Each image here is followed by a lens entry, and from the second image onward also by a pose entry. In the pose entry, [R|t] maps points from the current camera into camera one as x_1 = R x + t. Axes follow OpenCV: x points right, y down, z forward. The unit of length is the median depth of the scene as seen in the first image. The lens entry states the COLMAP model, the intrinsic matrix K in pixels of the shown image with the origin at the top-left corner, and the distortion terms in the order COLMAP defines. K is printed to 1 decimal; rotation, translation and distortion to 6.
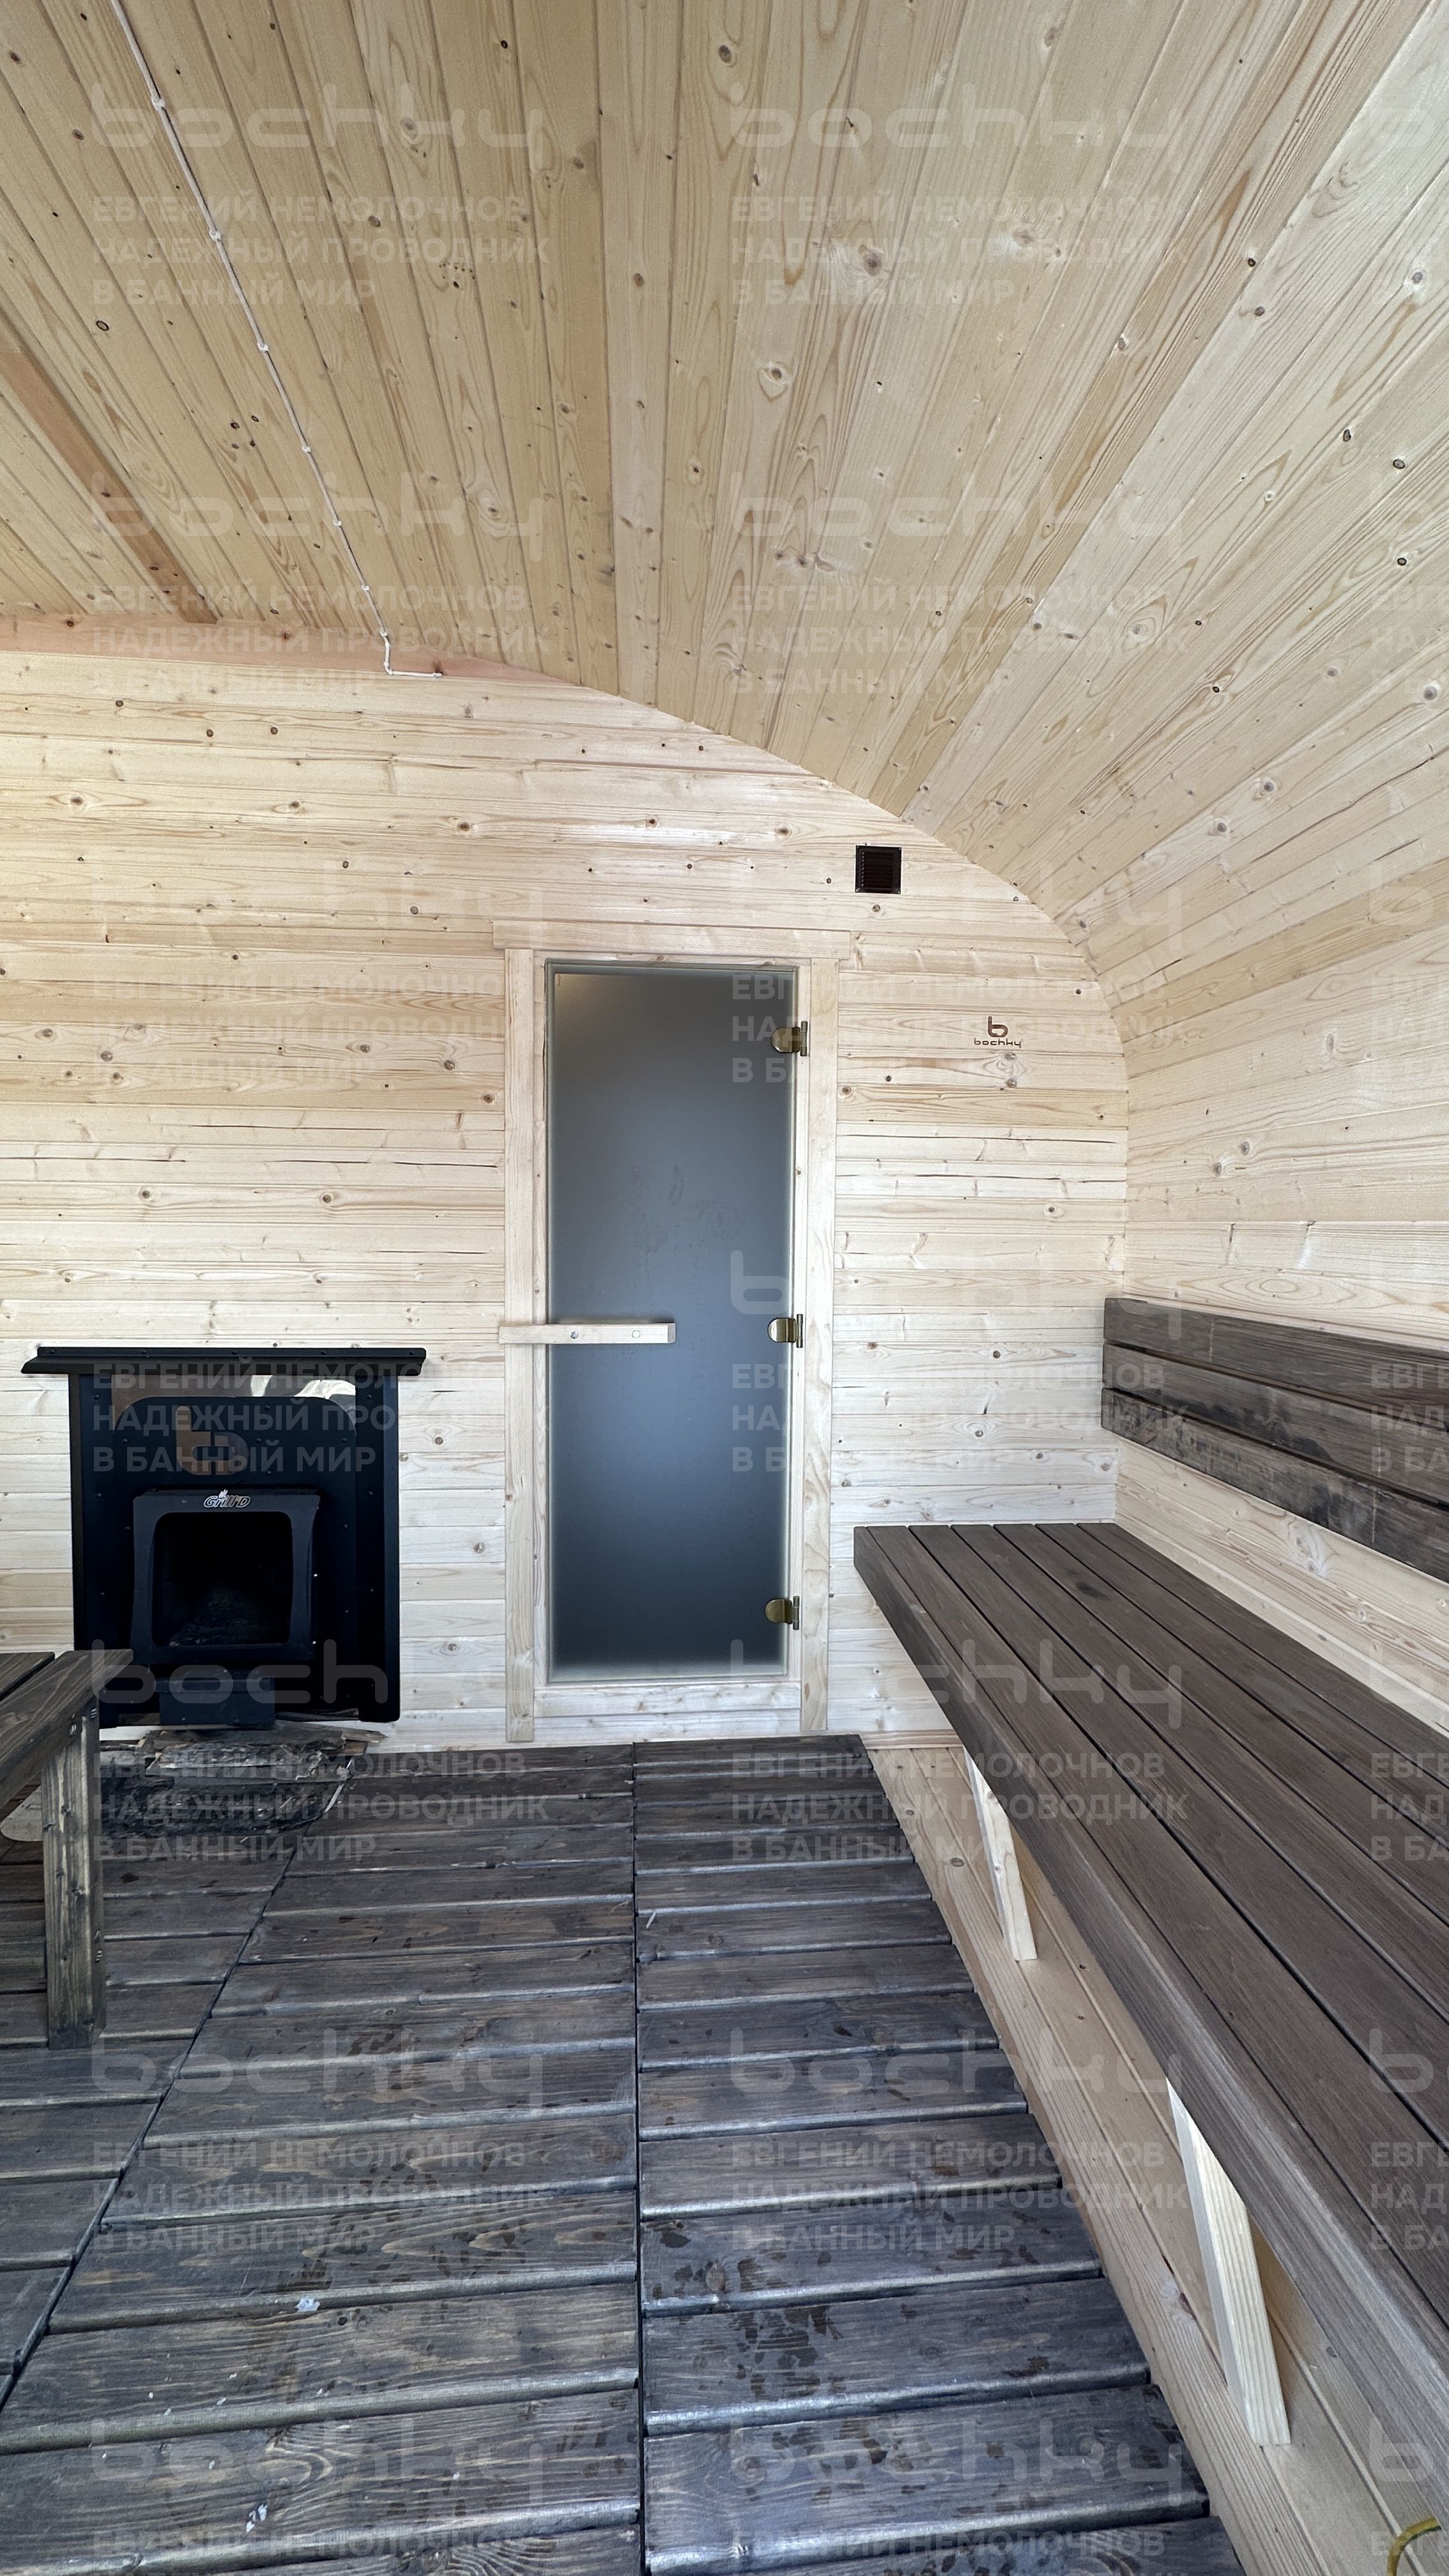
lens RADIAL K [[1026.2, 0, 731.1], [0, 1026.2, 1287.2], [0, 0, 1]] dist [-0.000820, -0.000215]
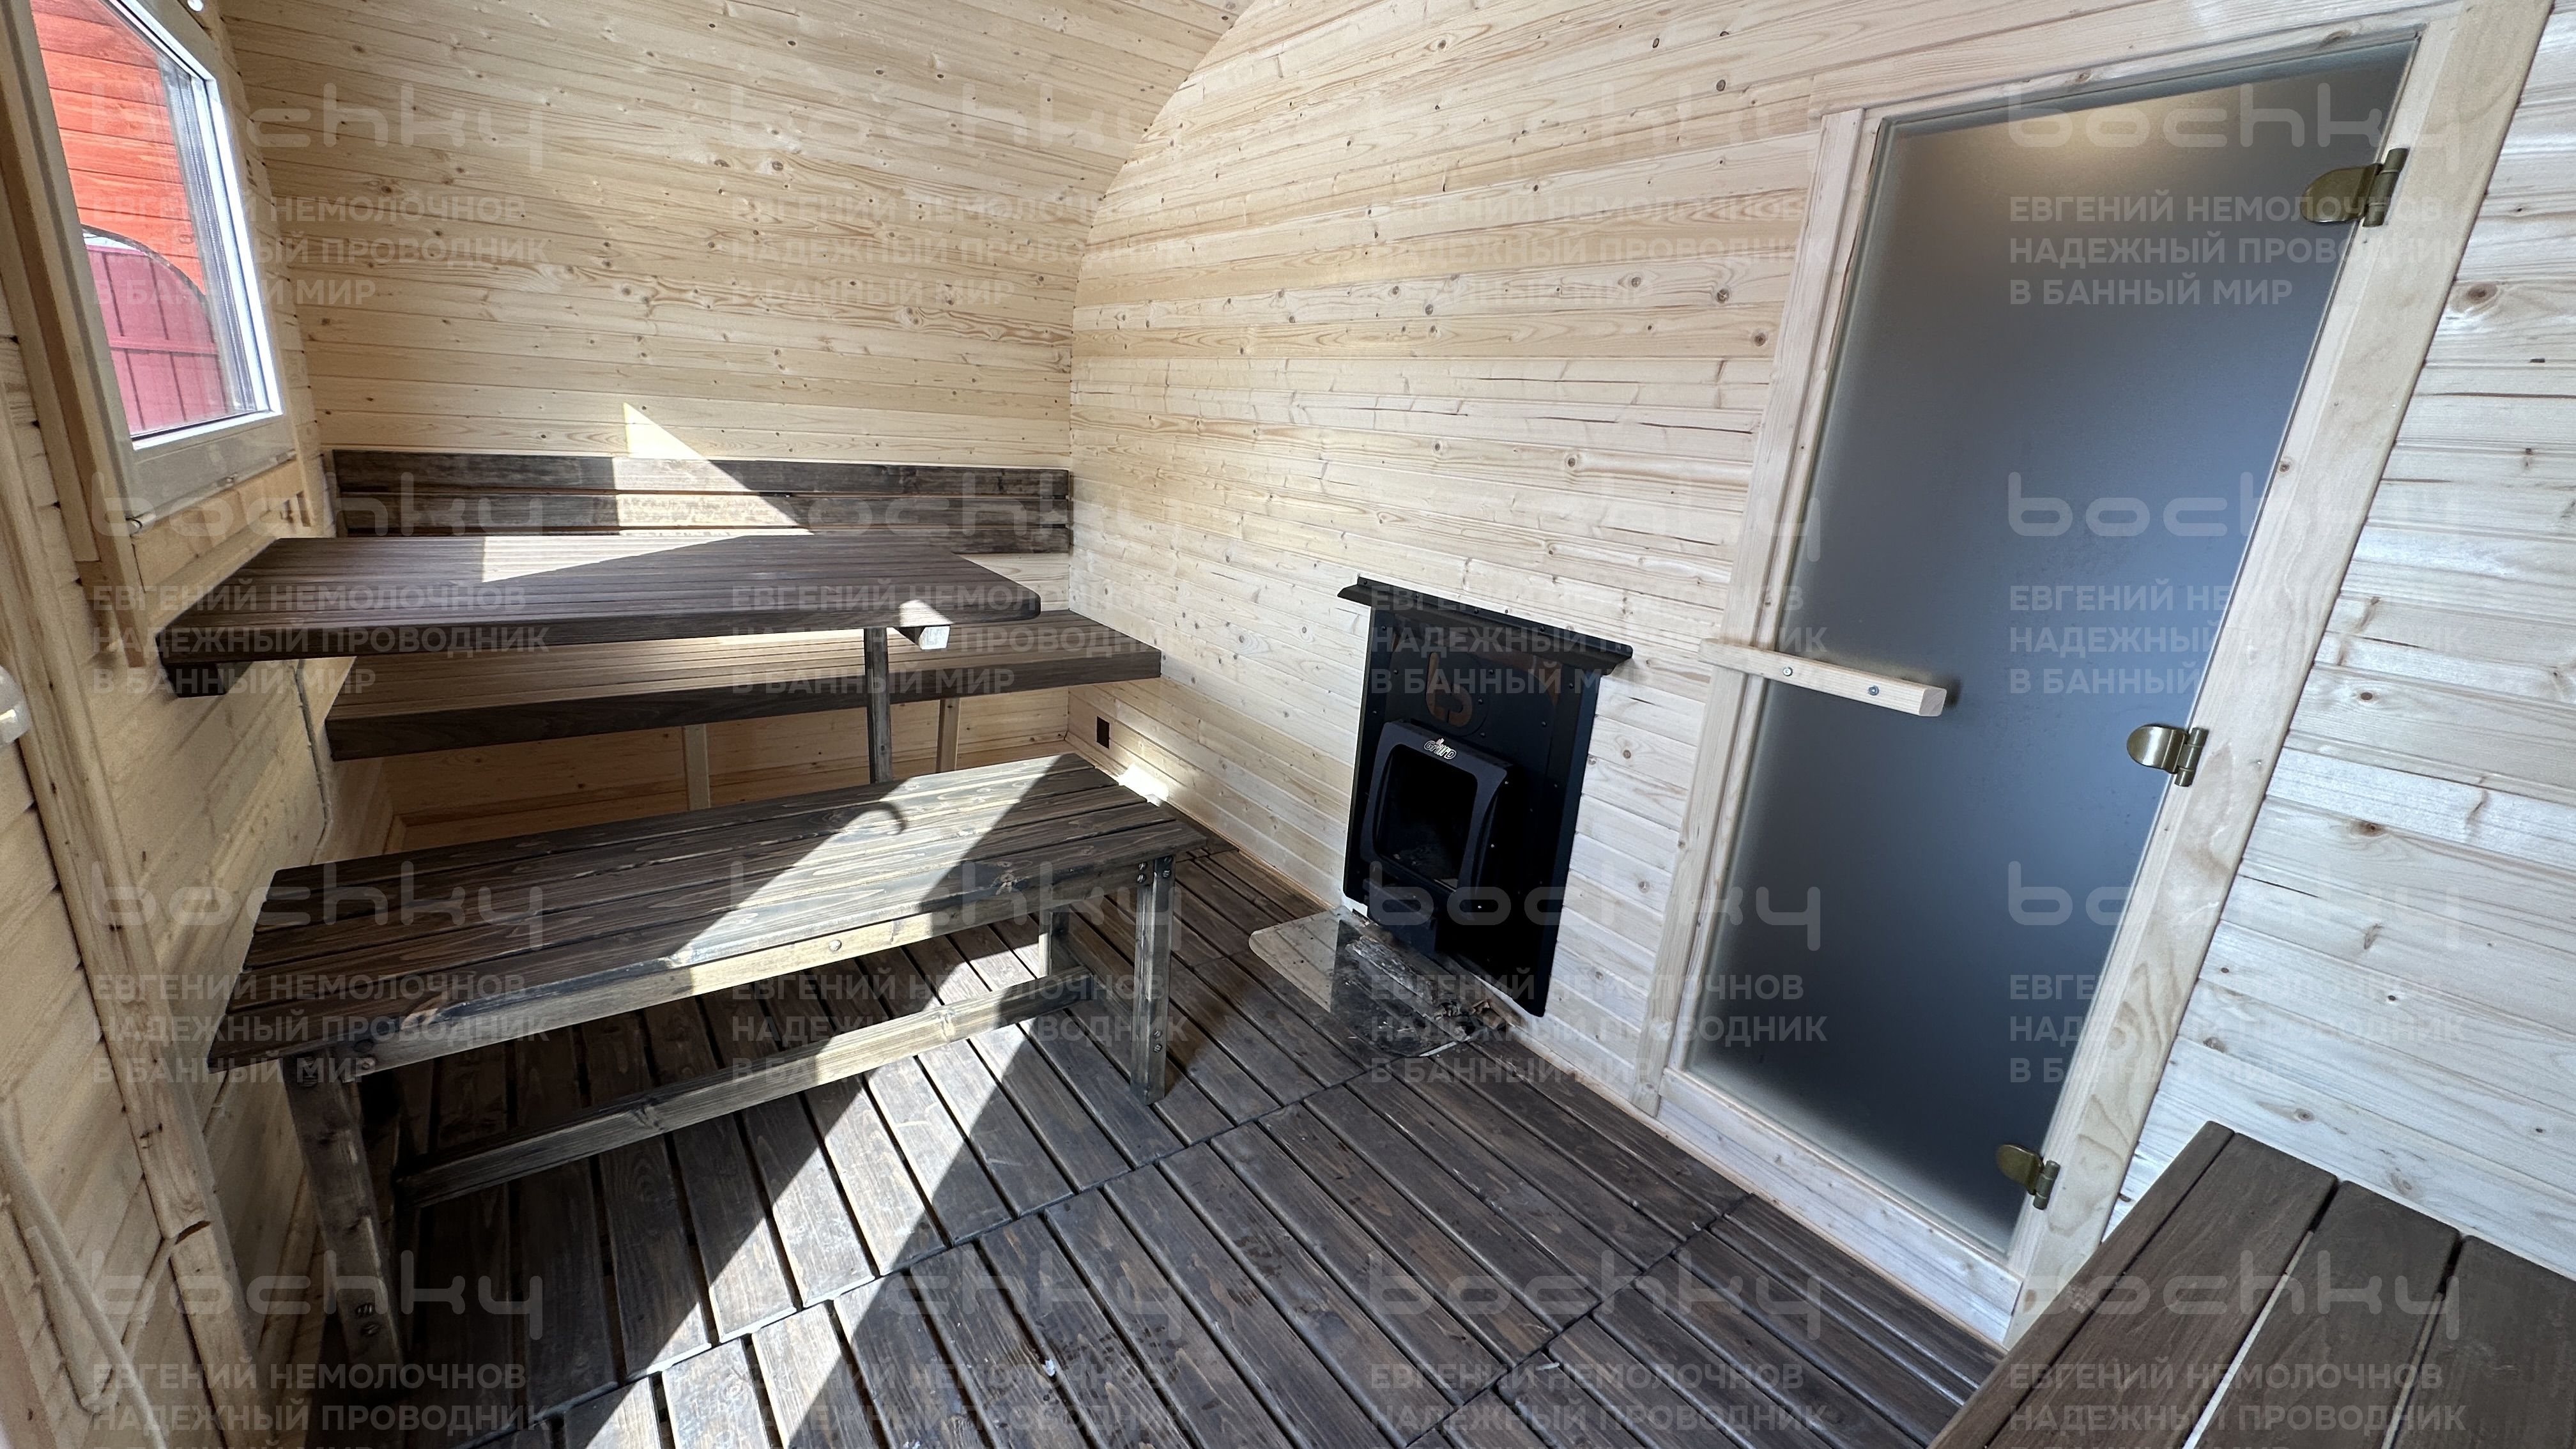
lens RADIAL K [[1026.2, 0, 1288.7], [0, 1026.2, 721.3], [0, 0, 1]] dist [-0.000820, -0.000215]
pose [[0.516301, 0.269275, -0.812973, 0.271925], [-0.119793, 0.962657, 0.242777, -0.055354], [0.847988, -0.027957, 0.529278, 0.299782]]
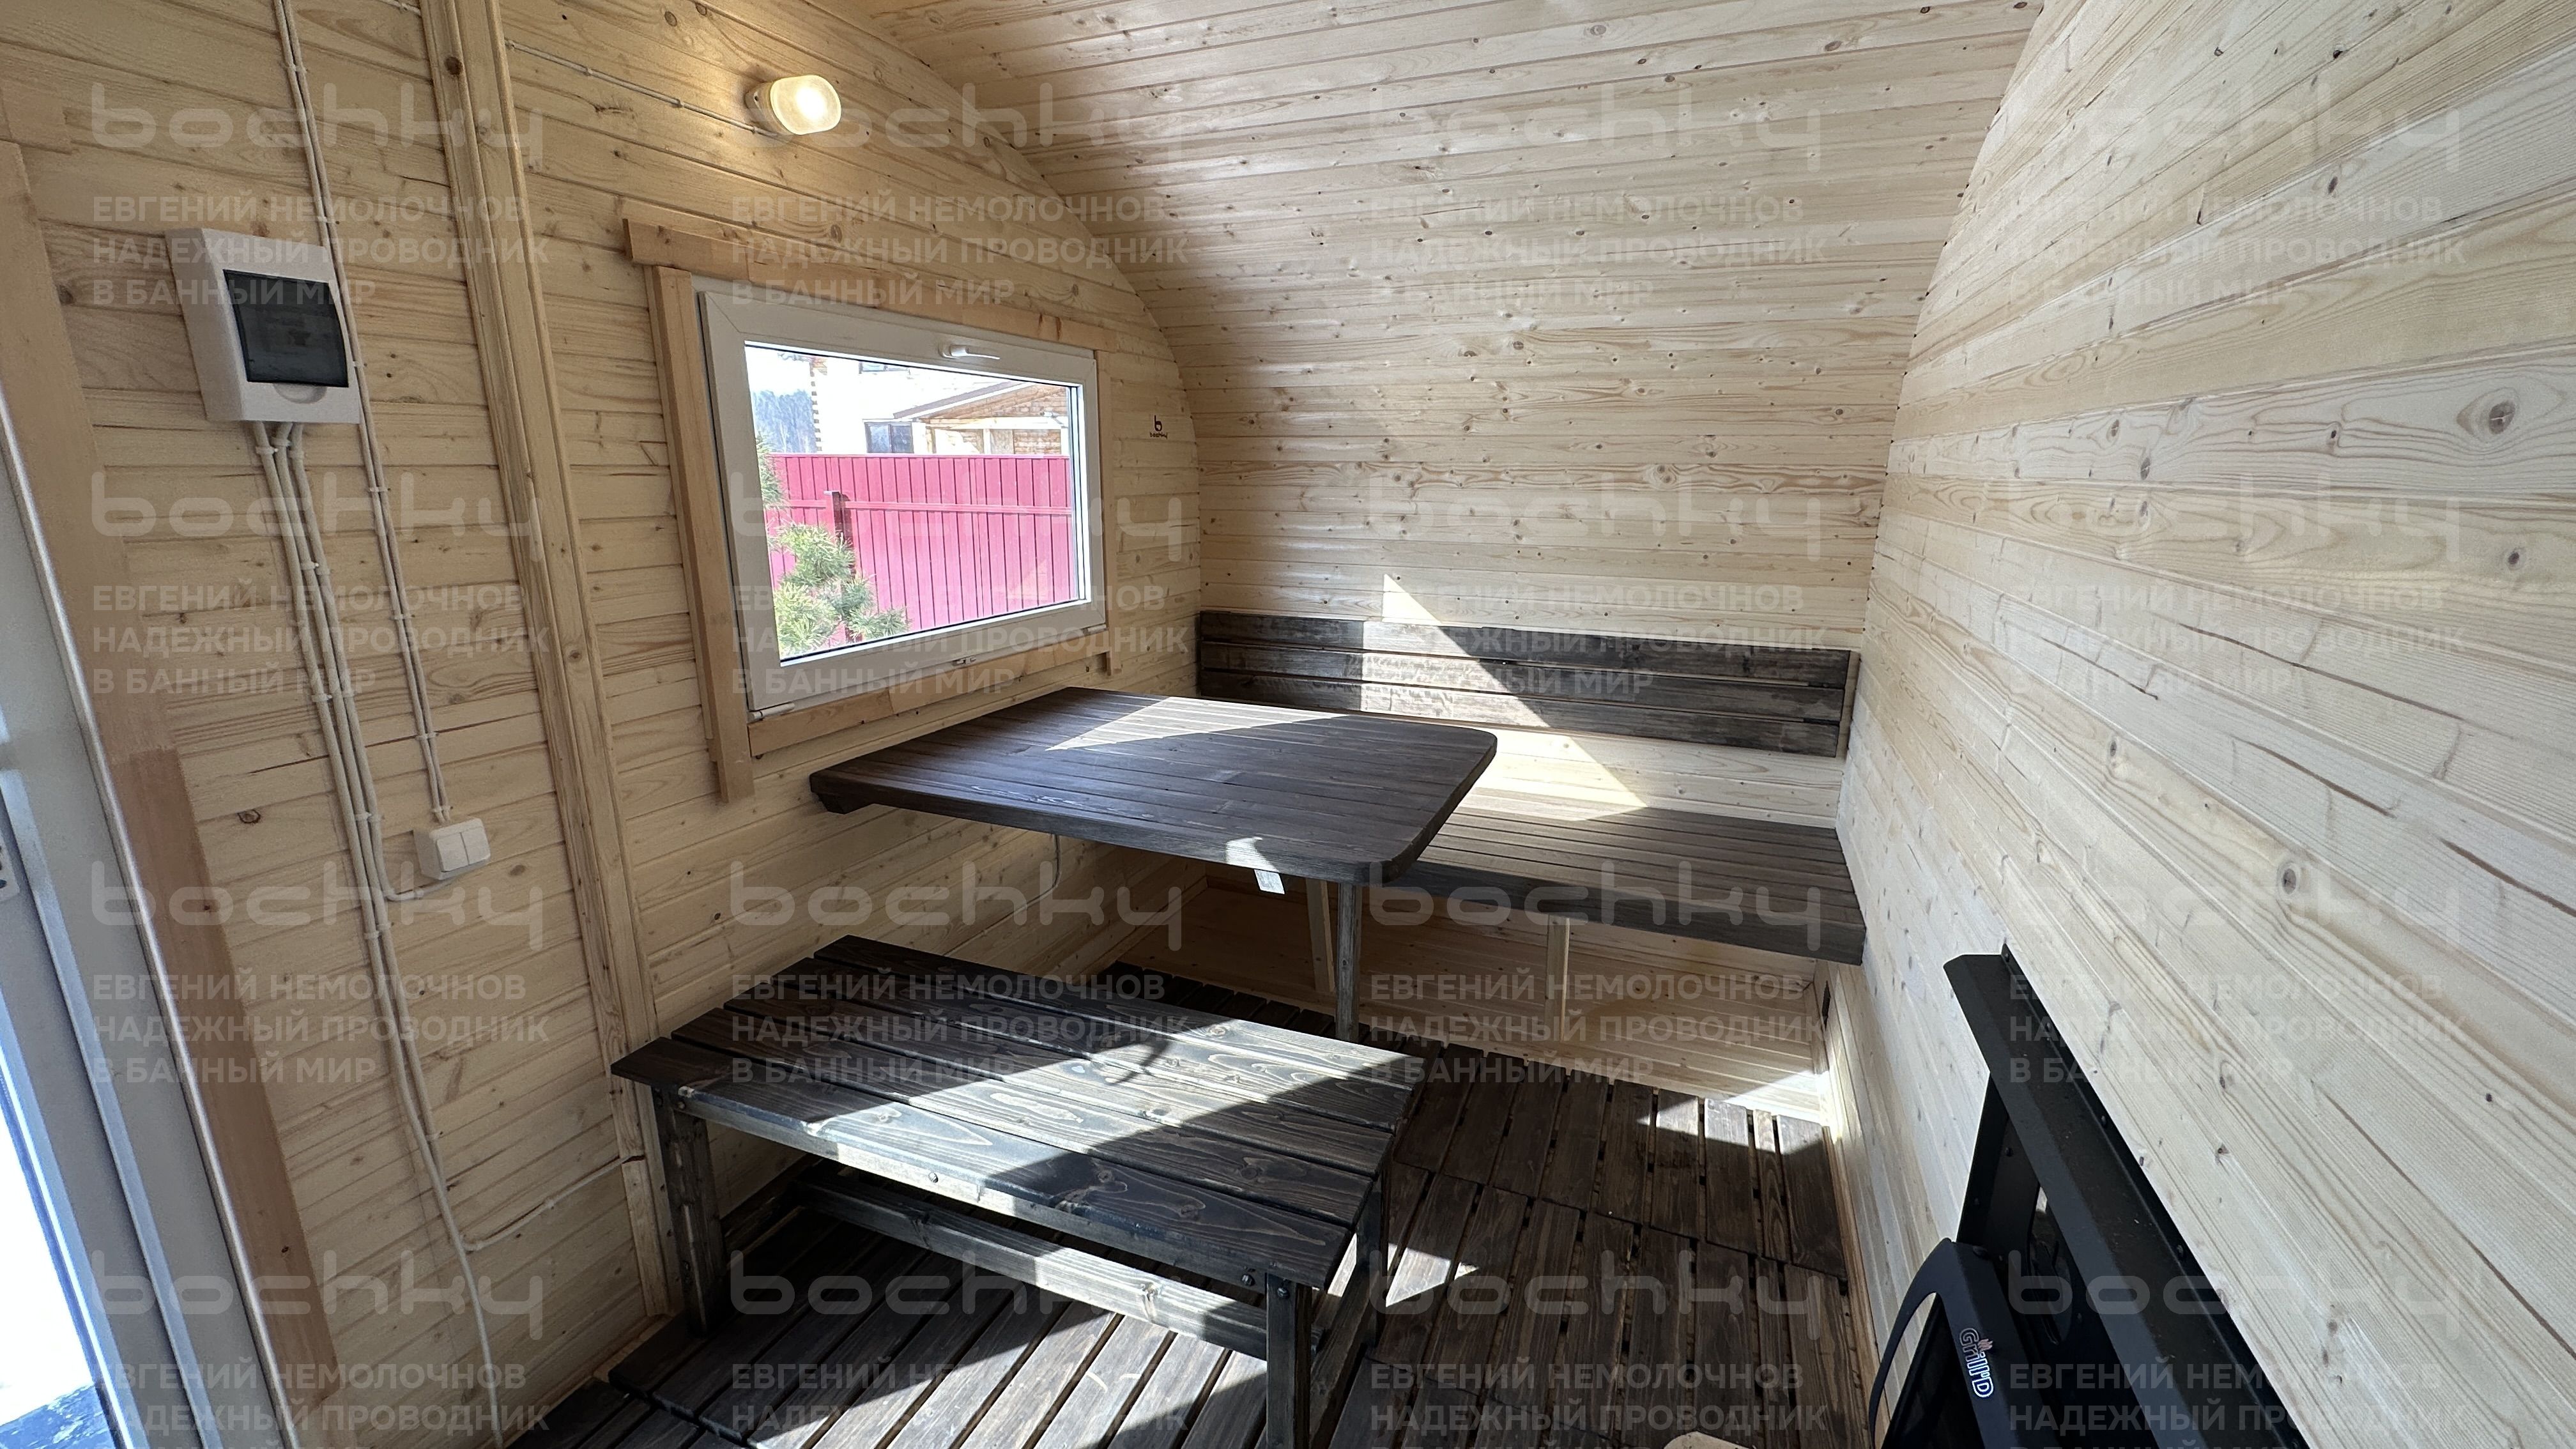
lens RADIAL K [[1026.2, 0, 1290.8], [0, 1026.2, 722.7], [0, 0, 1]] dist [-0.000820, -0.000215]
pose [[-0.456000, 0.204047, -0.866273, 0.040758], [-0.069768, 0.962171, 0.263361, -0.200827], [0.887241, 0.180531, -0.424515, 0.831970]]
